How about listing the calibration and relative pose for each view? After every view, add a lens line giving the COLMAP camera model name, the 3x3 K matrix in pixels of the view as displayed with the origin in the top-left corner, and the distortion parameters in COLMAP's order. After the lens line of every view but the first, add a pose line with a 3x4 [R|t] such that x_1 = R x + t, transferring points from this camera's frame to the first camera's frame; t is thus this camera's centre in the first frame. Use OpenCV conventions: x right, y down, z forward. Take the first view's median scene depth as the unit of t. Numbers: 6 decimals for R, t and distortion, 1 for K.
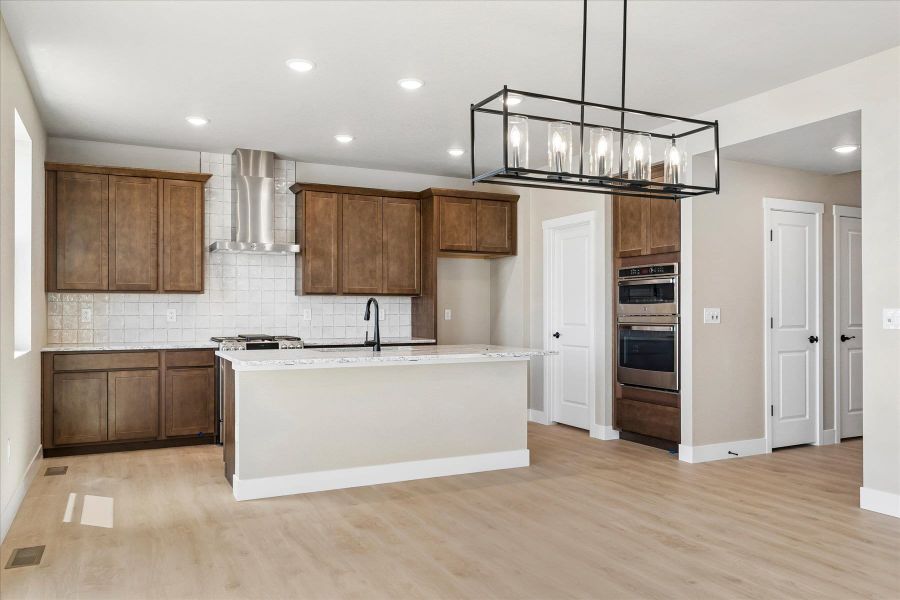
lens RADIAL K [[667.1, 0, 450.0], [0, 667.1, 300.0], [0, 0, 1]] dist [0.002318, 0.004353]
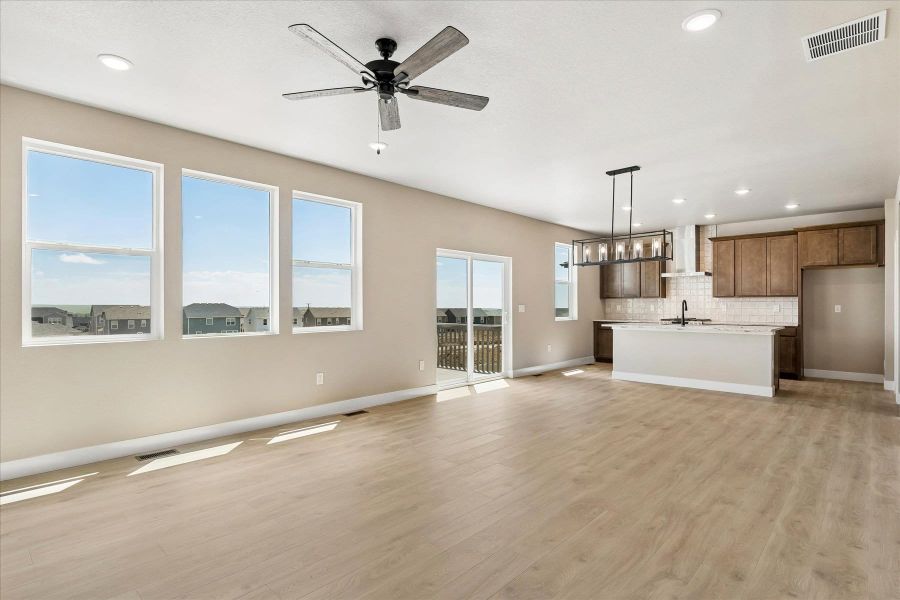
lens RADIAL K [[455.6, 0, 450.6], [0, 455.6, 302.5], [0, 0, 1]] dist [0.000171, 0.000638]
pose [[0.352867, -0.005378, -0.935658, 1.017319], [0.014694, 0.999892, -0.000206, -0.005751], [0.935558, -0.013676, 0.352908, -0.198320]]
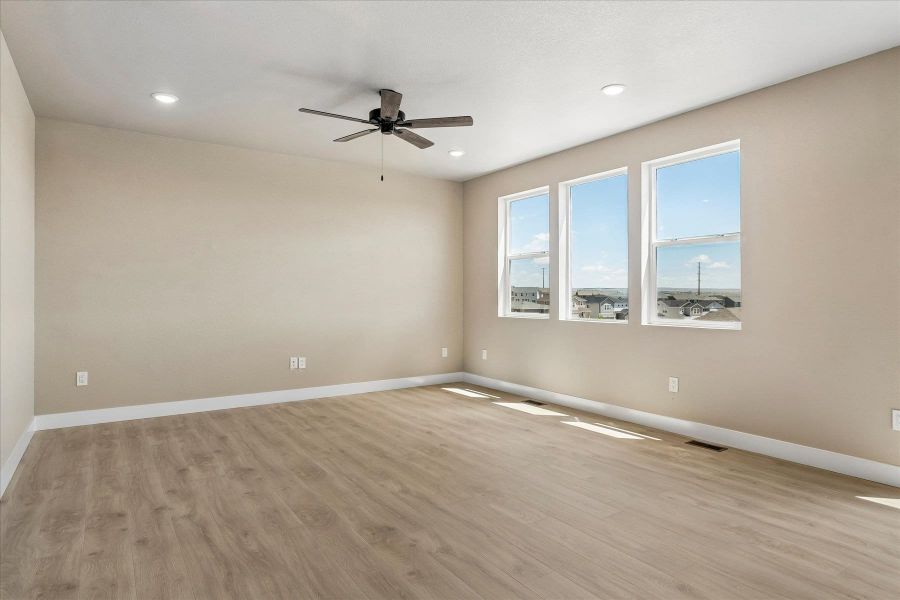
lens RADIAL K [[513.5, 0, 449.4], [0, 513.5, 293.2], [0, 0, 1]] dist [-0.001047, -0.000295]
pose [[-0.991338, 0.000779, -0.131331, 0.465410], [0.003302, 0.999814, -0.018989, 0.012397], [0.131292, -0.019258, -0.991157, 0.771206]]
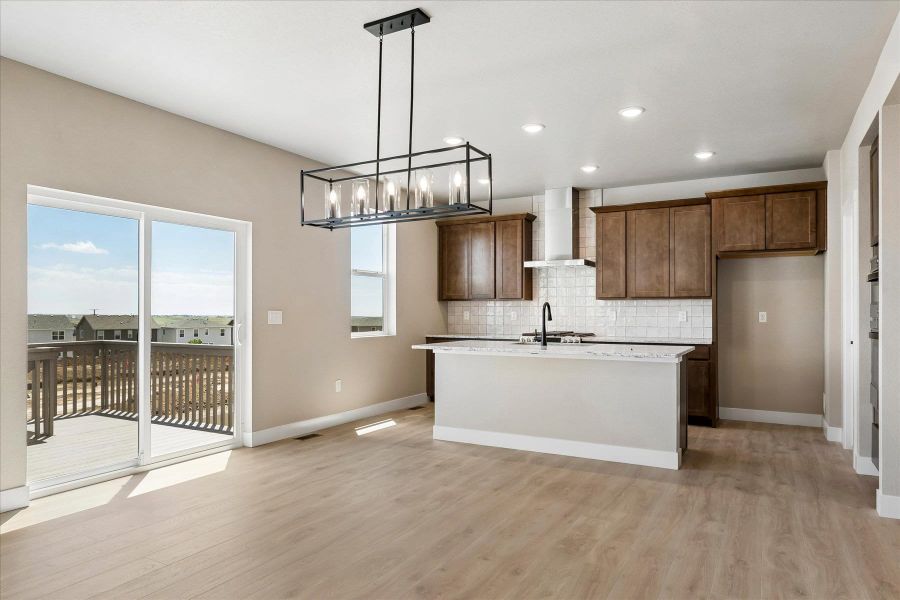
lens RADIAL K [[582.0, 0, 445.6], [0, 582.0, 302.4], [0, 0, 1]] dist [-0.000076, -0.000037]
pose [[0.562931, -0.013078, -0.826400, 0.708615], [0.012298, 0.999897, -0.007446, 0.002527], [0.826412, -0.005972, 0.563034, 0.253989]]
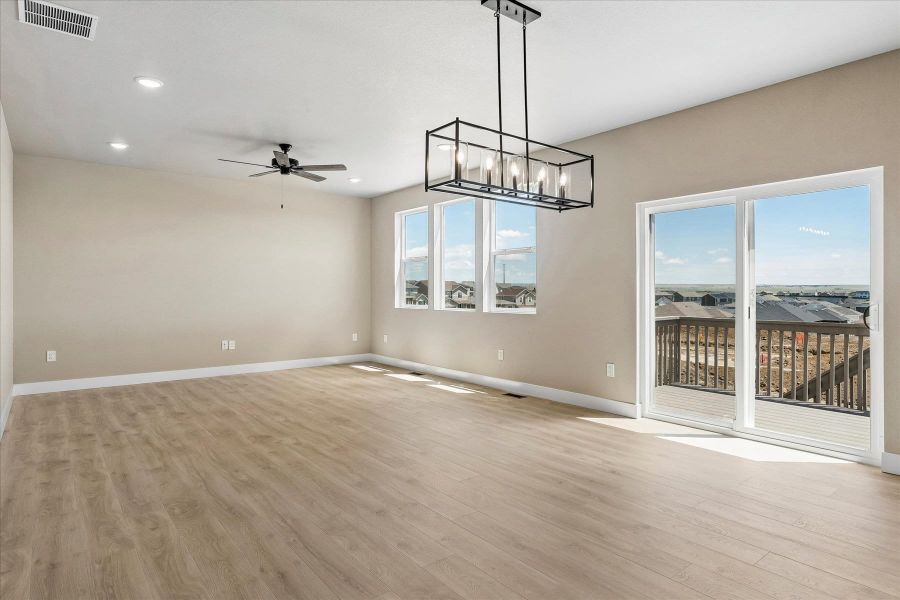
lens RADIAL K [[513.5, 0, 449.4], [0, 513.5, 293.2], [0, 0, 1]] dist [-0.001047, -0.000295]
pose [[-0.978866, 0.004461, -0.204453, 0.328455], [0.006652, 0.999928, -0.010030, 0.018861], [0.204393, -0.011178, -0.978825, 1.148030]]
